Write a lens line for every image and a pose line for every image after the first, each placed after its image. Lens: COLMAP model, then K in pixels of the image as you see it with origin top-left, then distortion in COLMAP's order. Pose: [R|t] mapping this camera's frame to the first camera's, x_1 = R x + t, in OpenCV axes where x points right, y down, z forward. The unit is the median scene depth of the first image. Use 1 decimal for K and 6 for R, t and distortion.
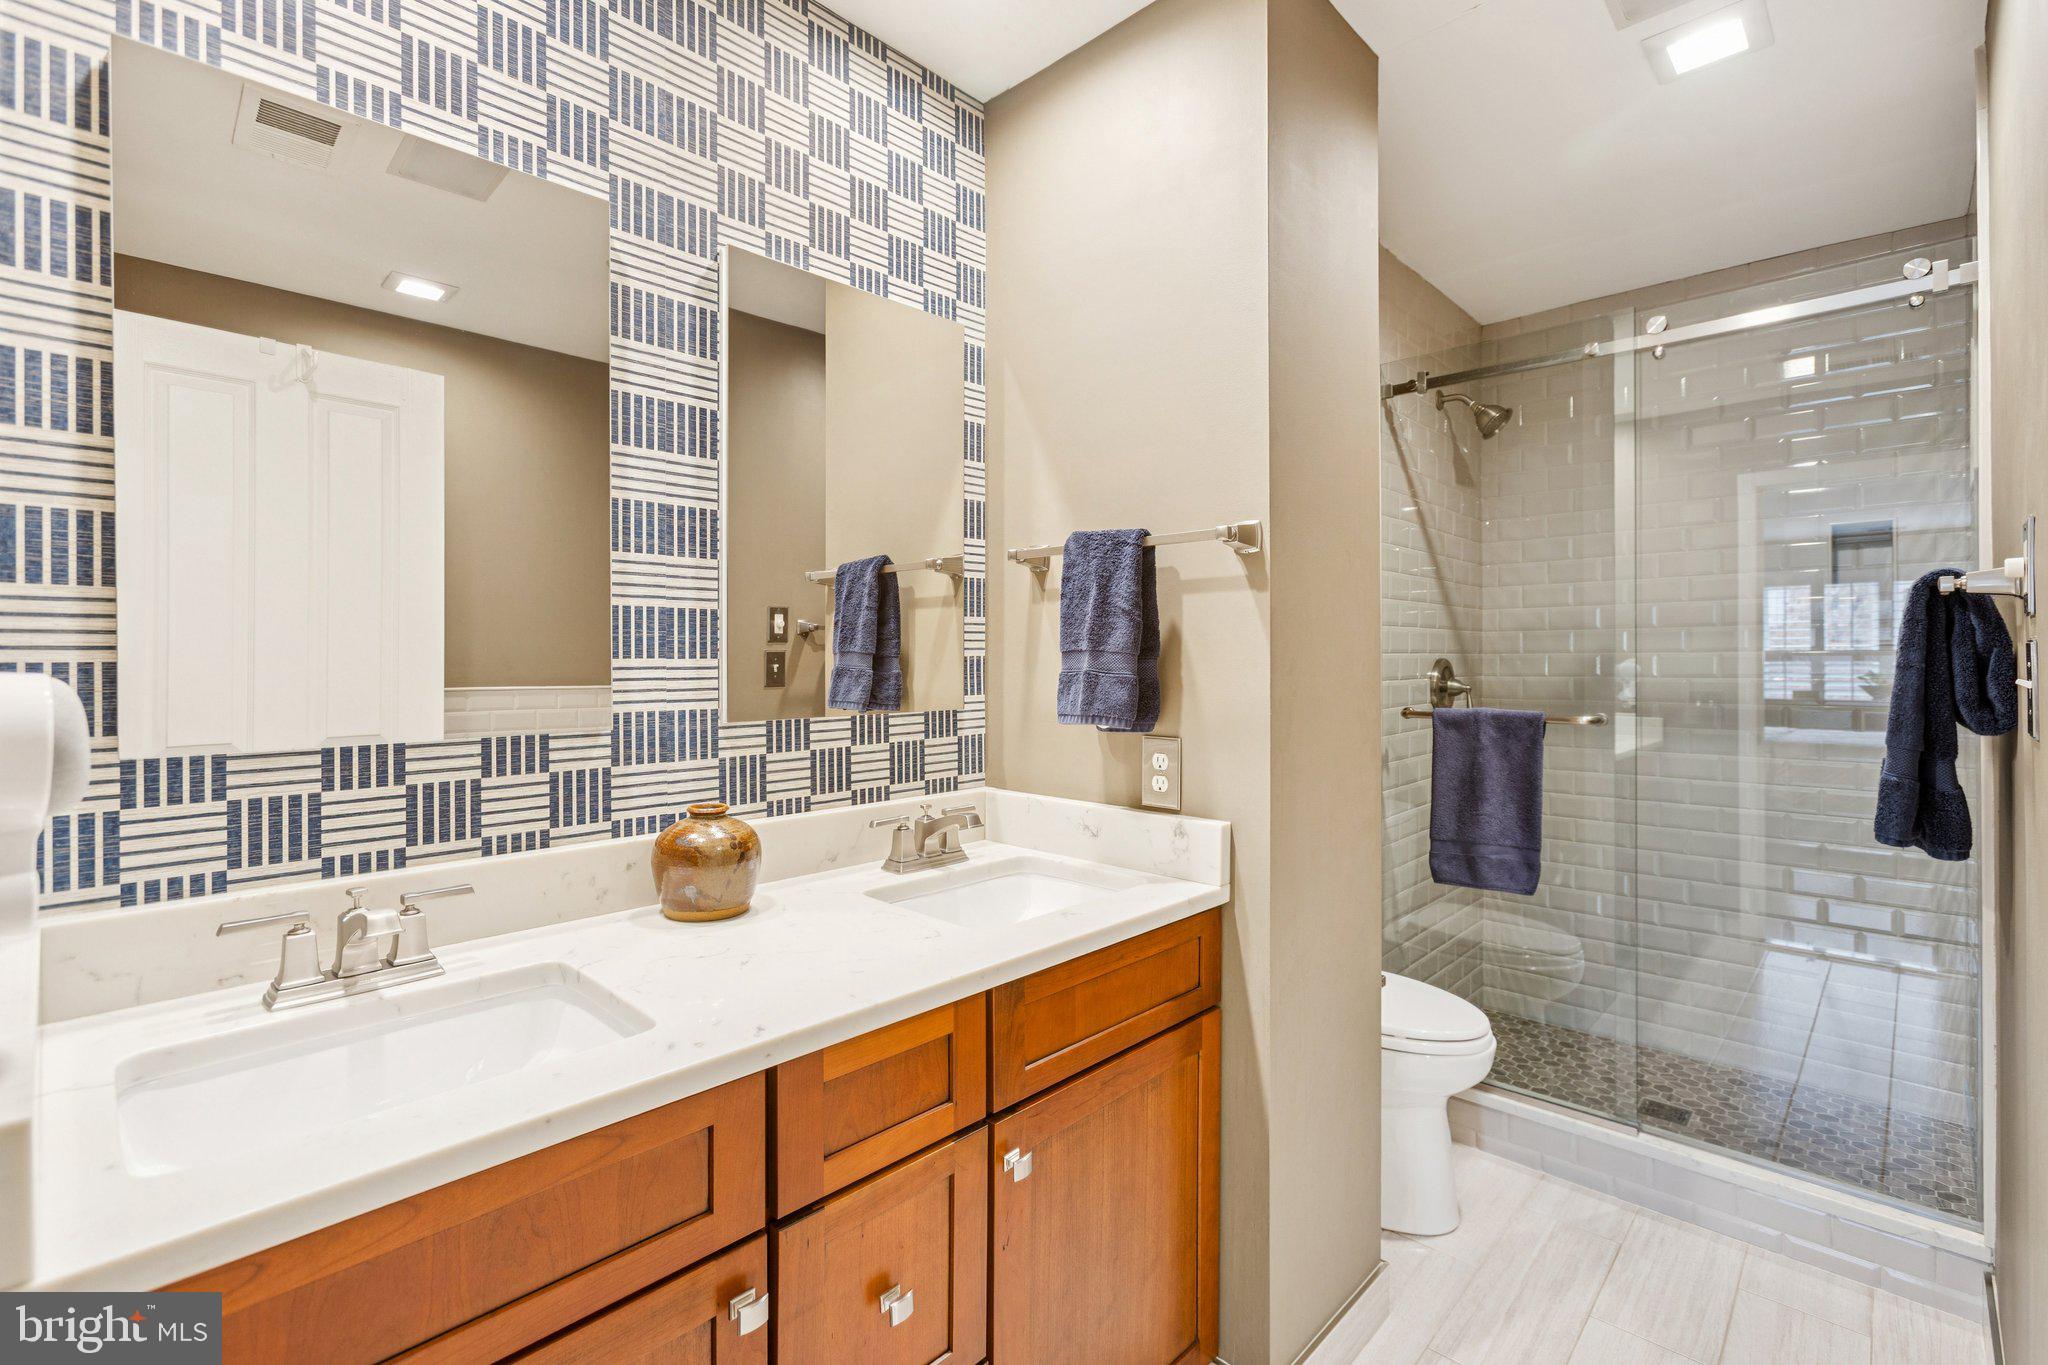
lens RADIAL K [[925.0, 0, 1028.7], [0, 925.0, 664.0], [0, 0, 1]] dist [-0.009949, 0.008380]
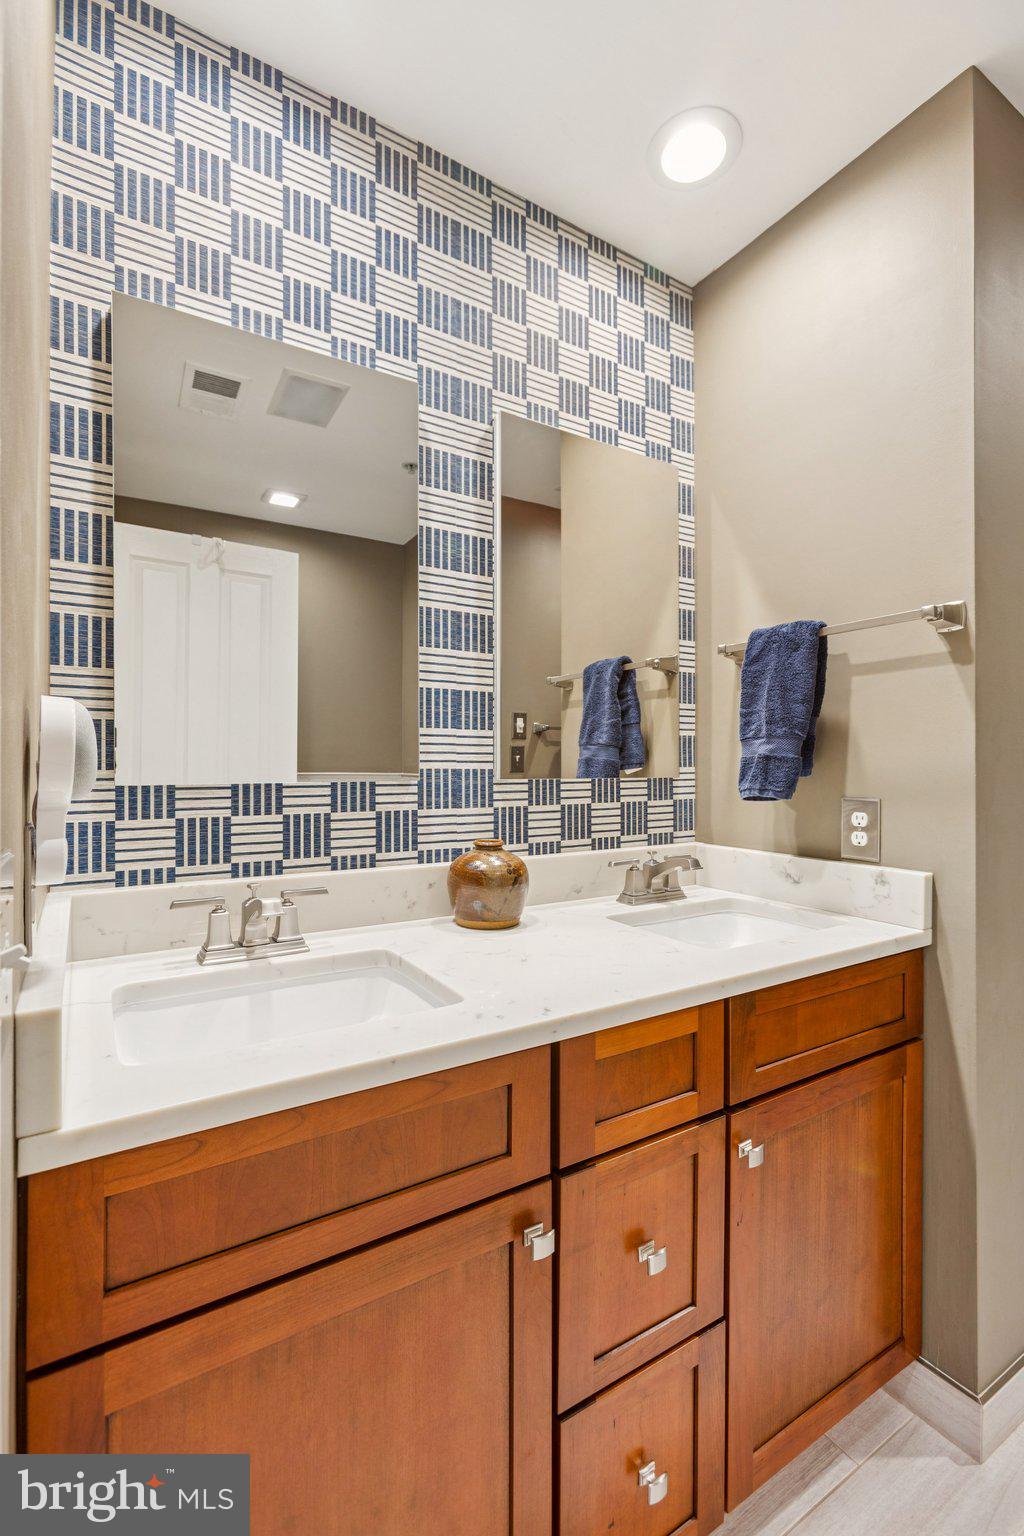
lens RADIAL K [[693.8, 0, 508.6], [0, 693.8, 767.6], [0, 0, 1]] dist [-0.009949, 0.008380]
pose [[0.965835, 0.001039, -0.259156, -0.068263], [-0.002002, 0.999992, -0.003449, 0.053772], [0.259150, 0.003850, 0.965829, 0.071470]]
